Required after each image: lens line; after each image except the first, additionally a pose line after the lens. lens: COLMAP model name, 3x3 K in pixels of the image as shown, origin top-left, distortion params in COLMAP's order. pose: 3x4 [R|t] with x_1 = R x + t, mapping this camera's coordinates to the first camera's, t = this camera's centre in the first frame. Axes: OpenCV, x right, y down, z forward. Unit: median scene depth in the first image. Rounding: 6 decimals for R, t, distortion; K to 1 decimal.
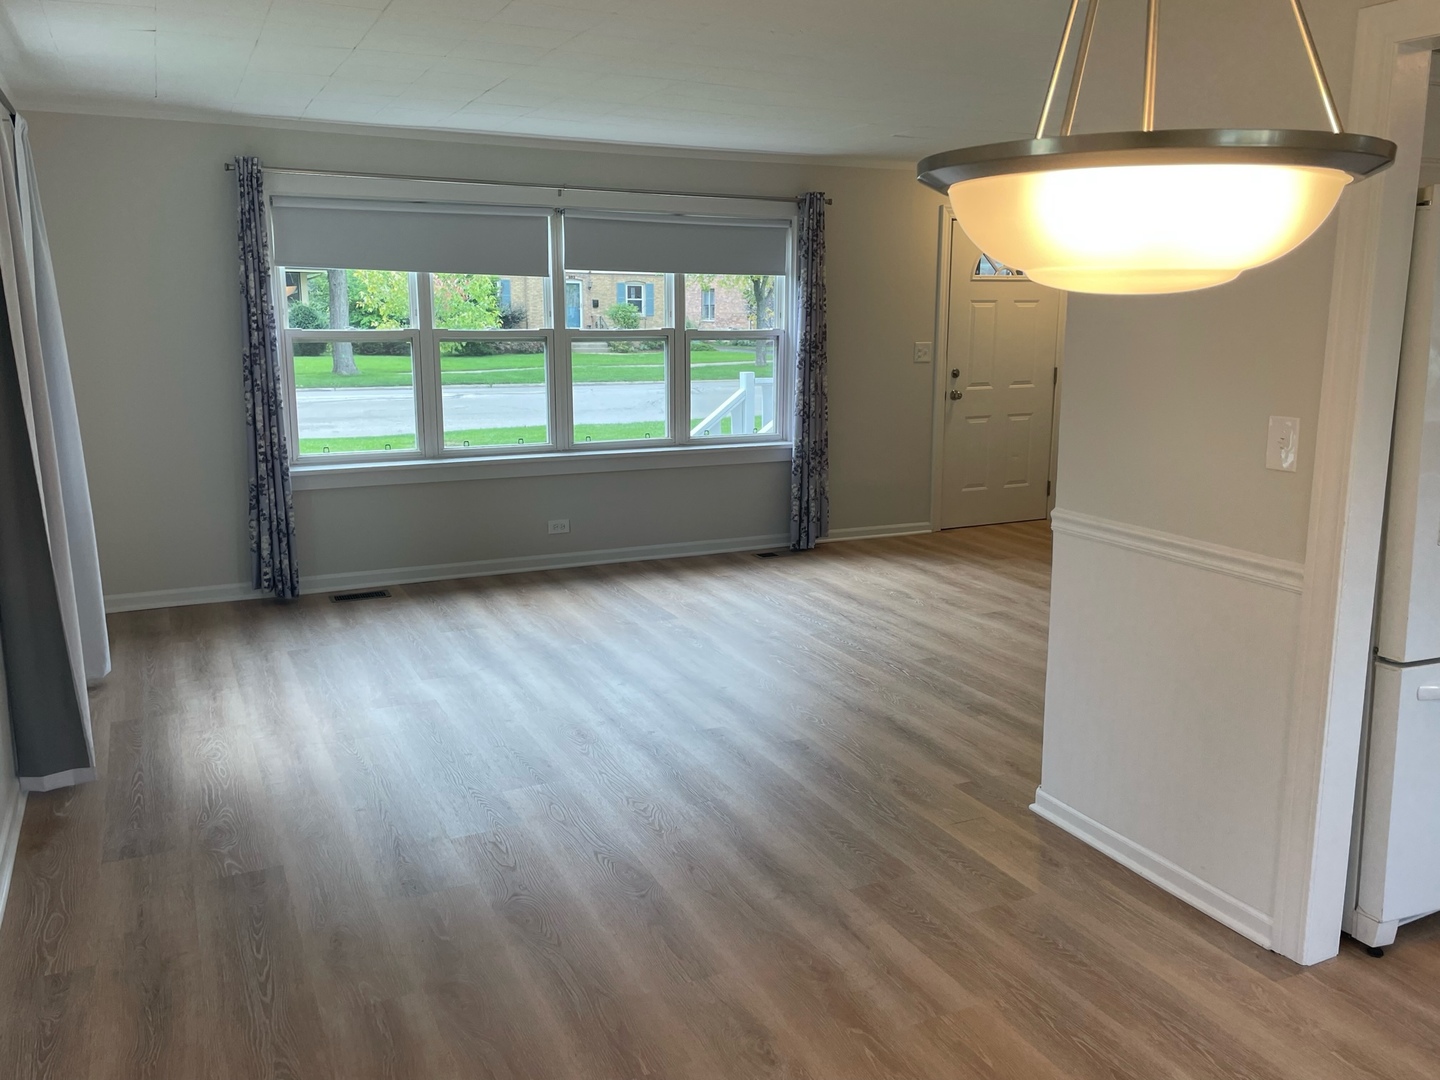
lens RADIAL K [[1171.6, 0, 726.0], [0, 1171.6, 533.0], [0, 0, 1]] dist [0.010442, -0.008973]
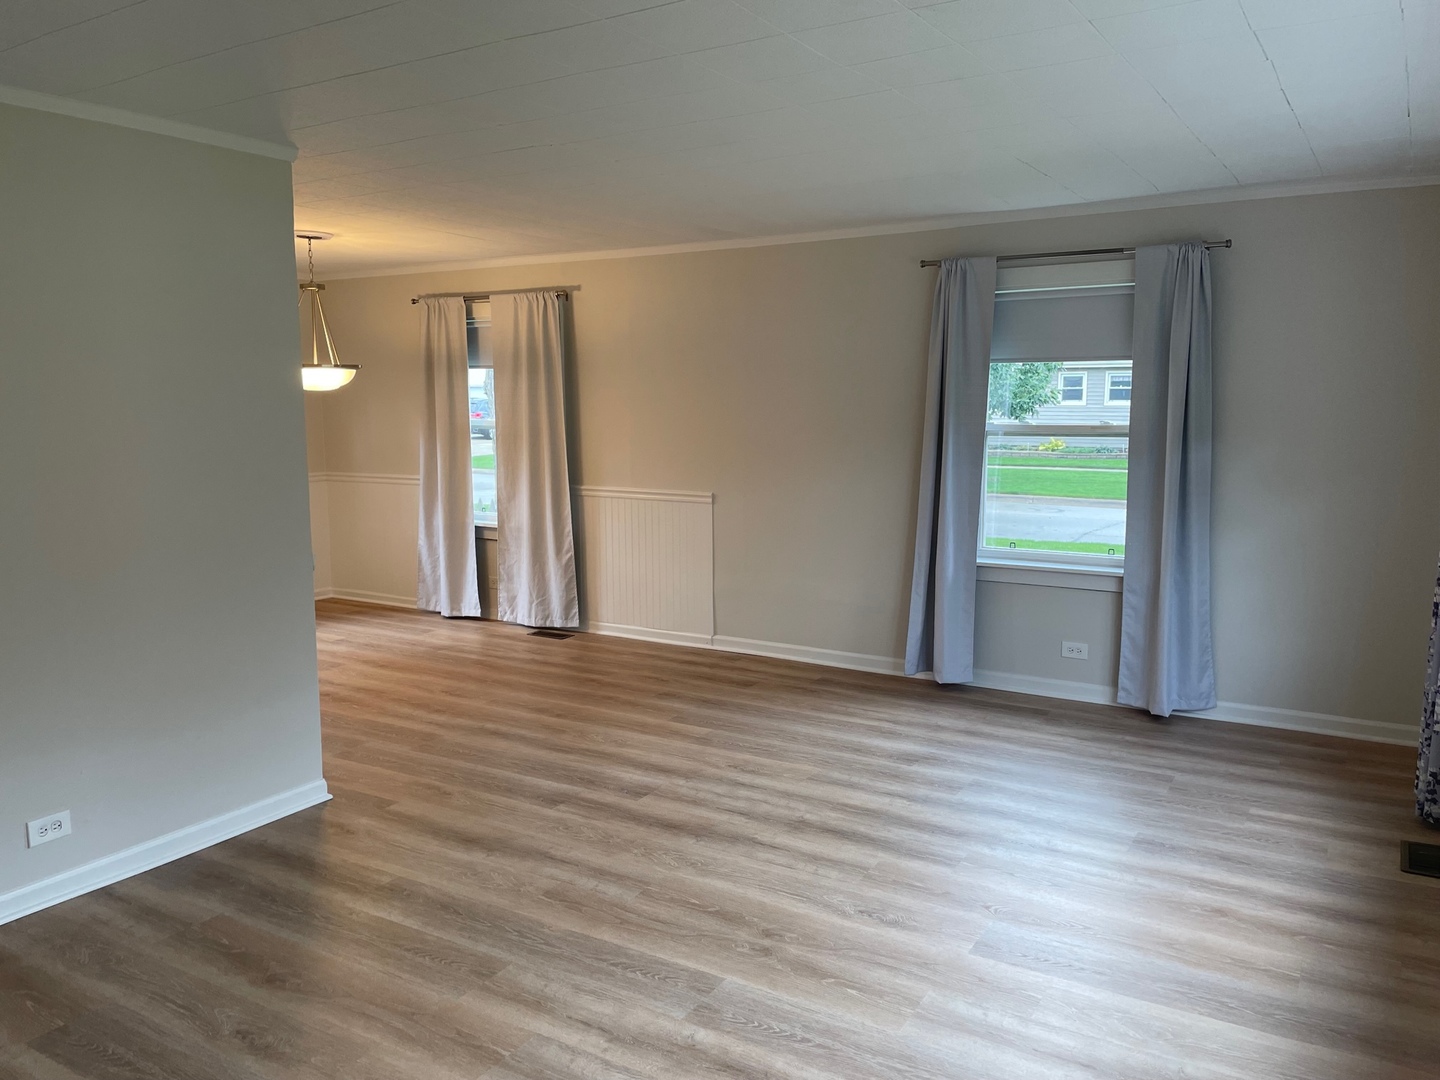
lens RADIAL K [[1089.9, 0, 724.8], [0, 1089.9, 545.5], [0, 0, 1]] dist [-0.008705, -0.002724]
pose [[-0.840236, 0.069699, -0.537722, 0.430691], [-0.108639, 0.949954, 0.292889, -0.334471], [0.531226, 0.304514, -0.790614, 1.729736]]
